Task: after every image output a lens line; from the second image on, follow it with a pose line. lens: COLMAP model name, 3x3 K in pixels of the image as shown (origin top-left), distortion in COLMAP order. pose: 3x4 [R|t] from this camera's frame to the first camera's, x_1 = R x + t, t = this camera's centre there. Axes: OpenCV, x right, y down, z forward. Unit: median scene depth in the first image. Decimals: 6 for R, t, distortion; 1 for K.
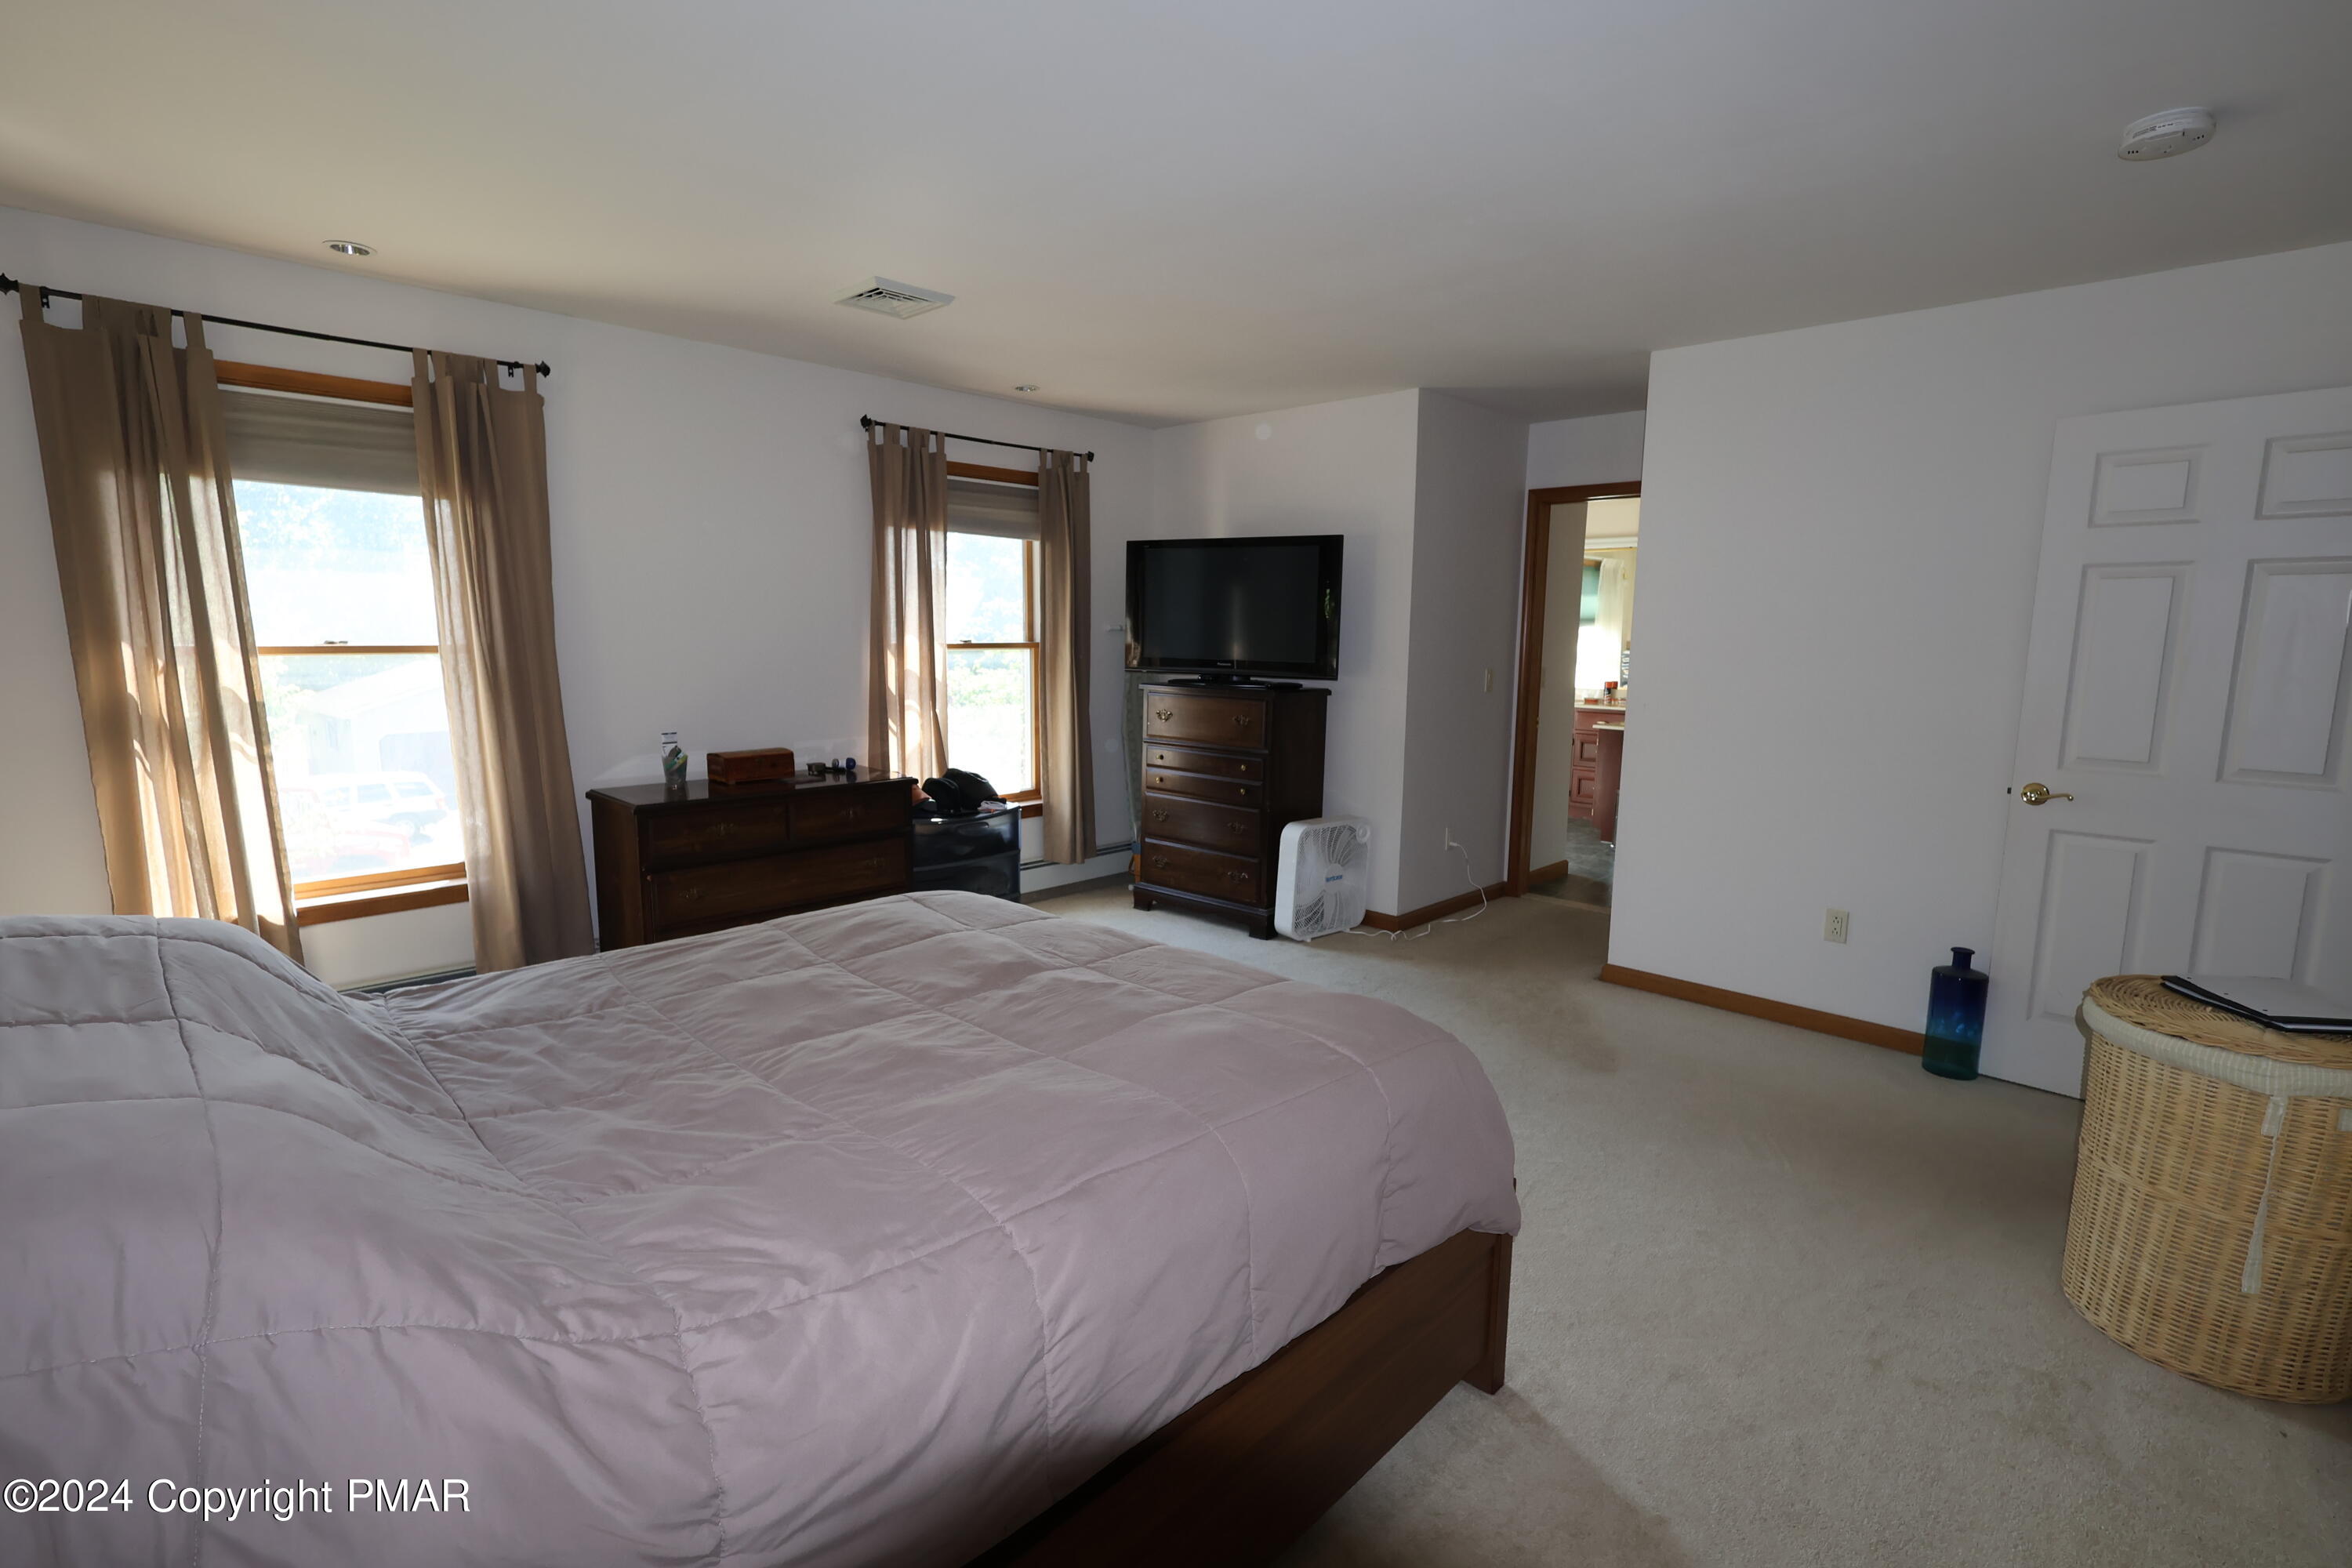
lens RADIAL K [[1085.4, 0, 1170.2], [0, 1085.4, 794.2], [0, 0, 1]] dist [0.000119, 0.000010]
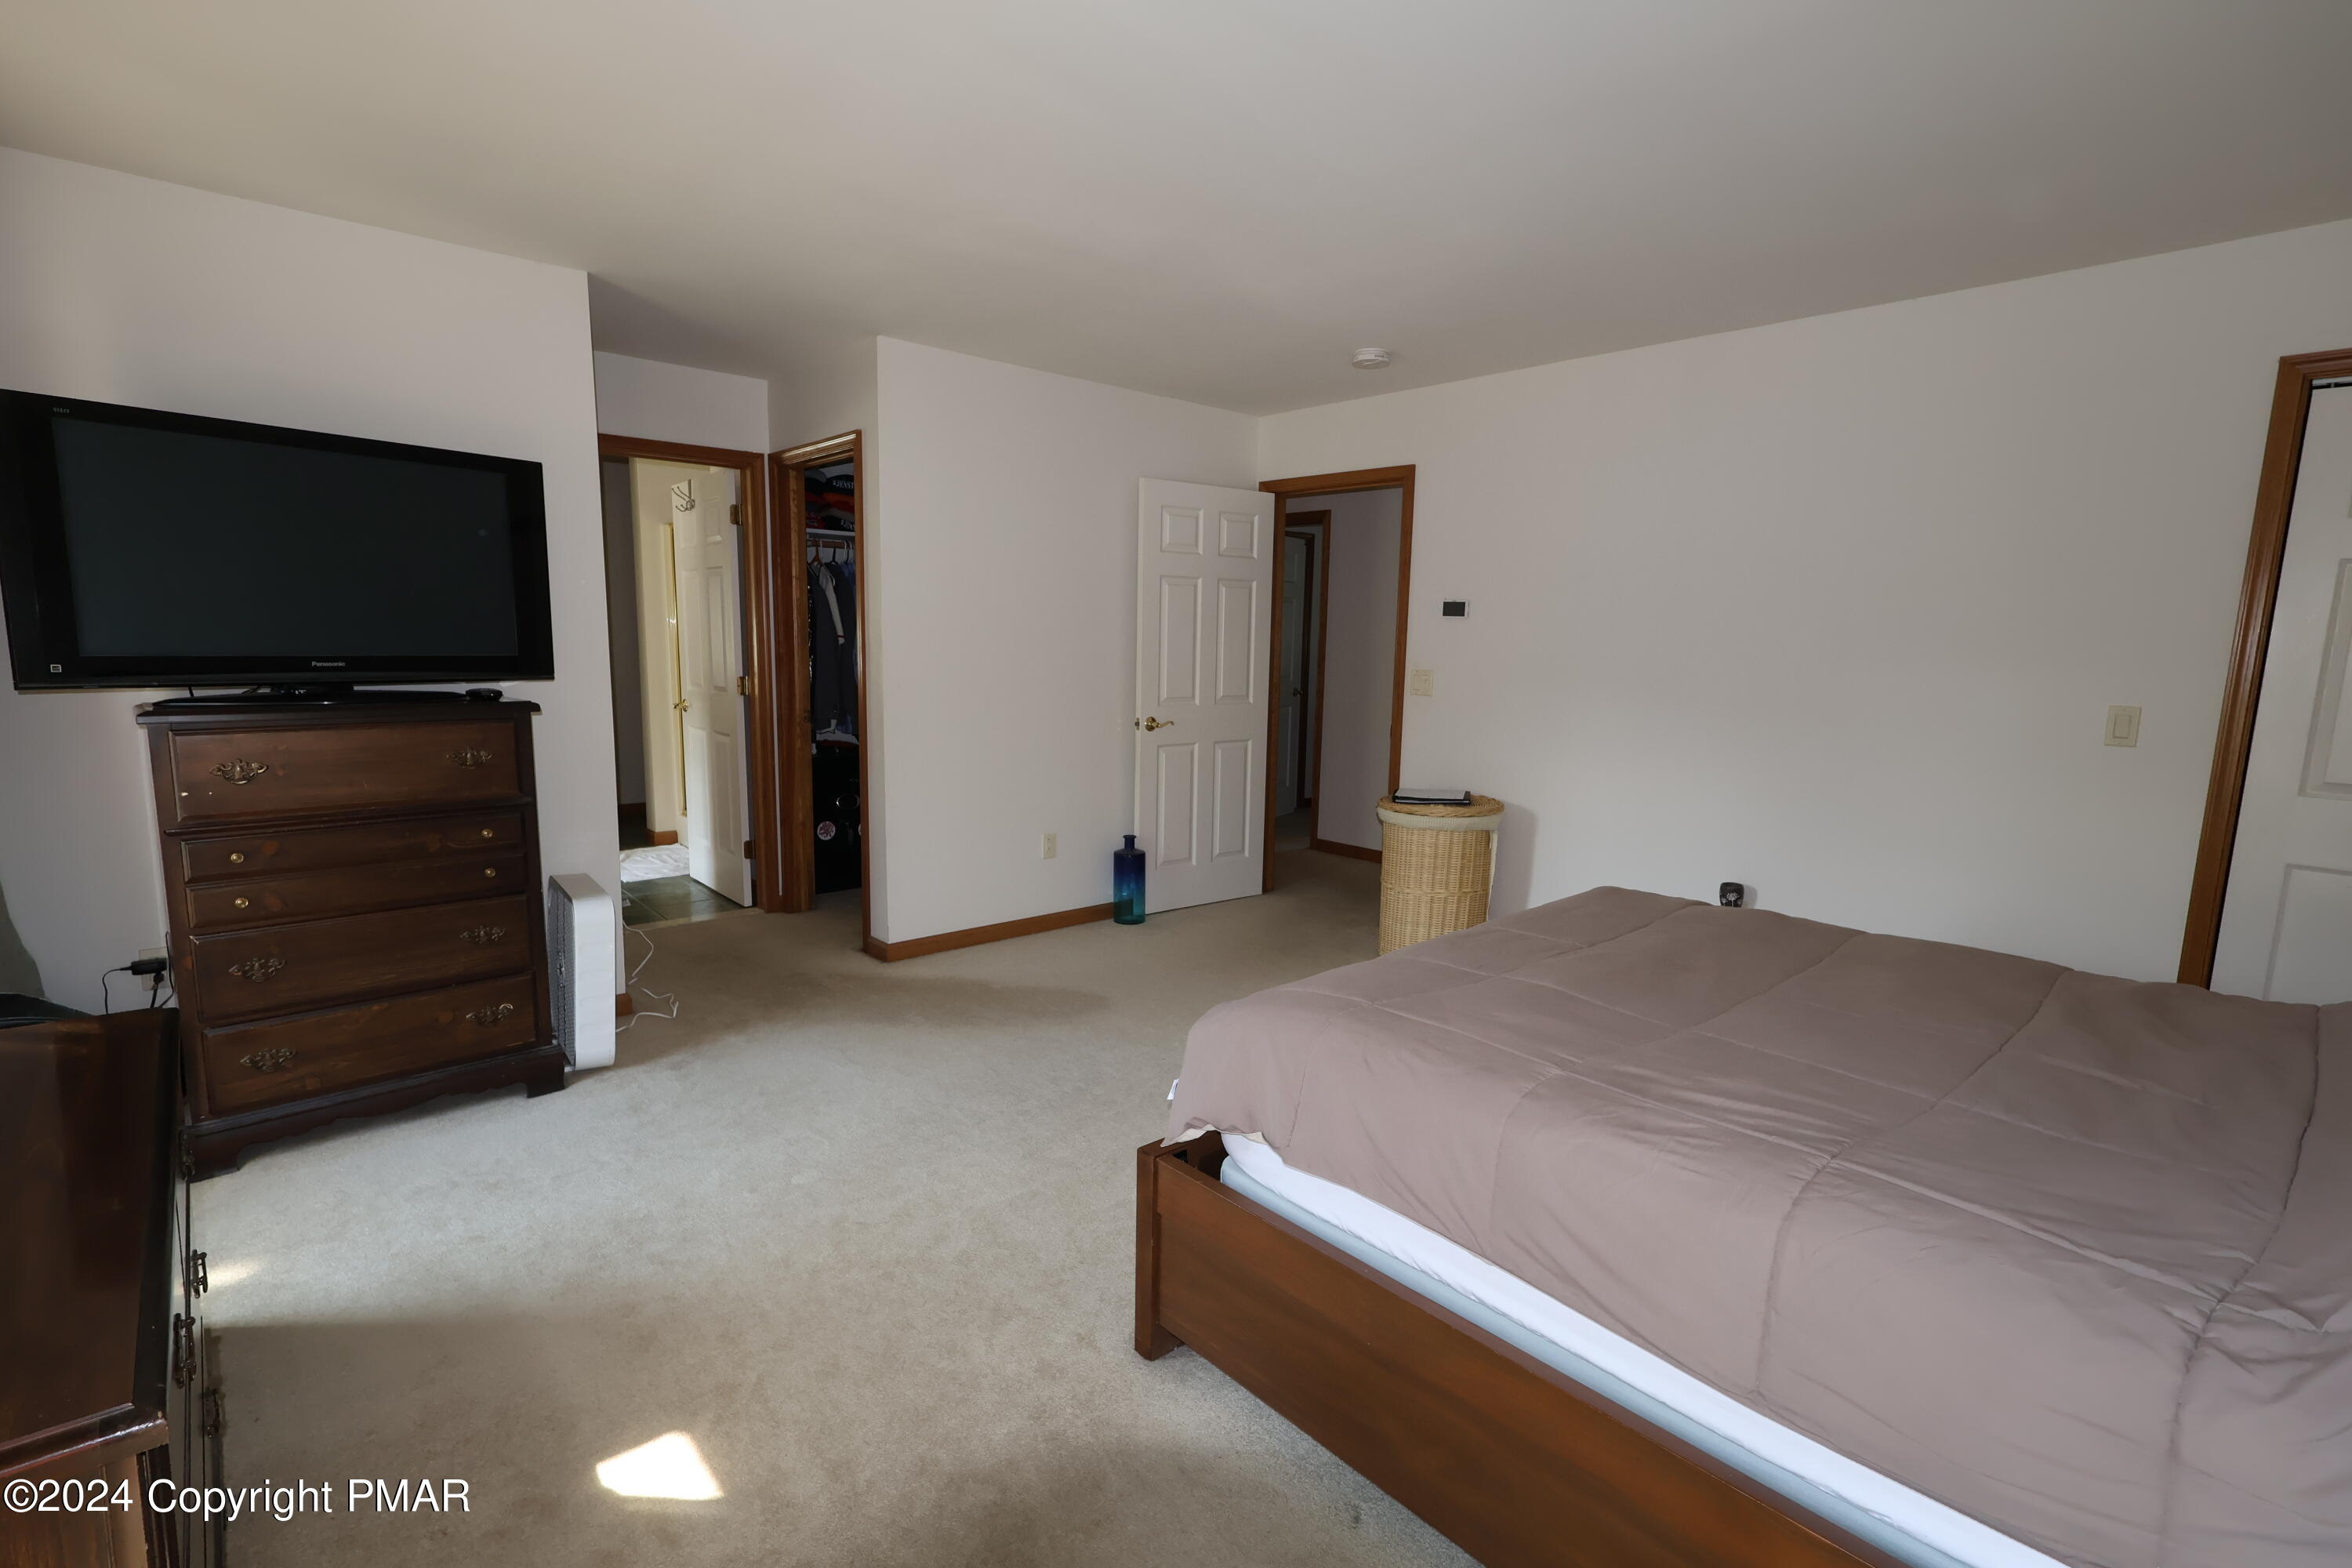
lens RADIAL K [[1085.4, 0, 1167.2], [0, 1085.4, 784.7], [0, 0, 1]] dist [0.000119, 0.000010]
pose [[0.090859, -0.150409, 0.984440, -0.626243], [0.133967, 0.981389, 0.137579, -0.107160], [-0.986812, 0.119382, 0.109318, 0.715829]]
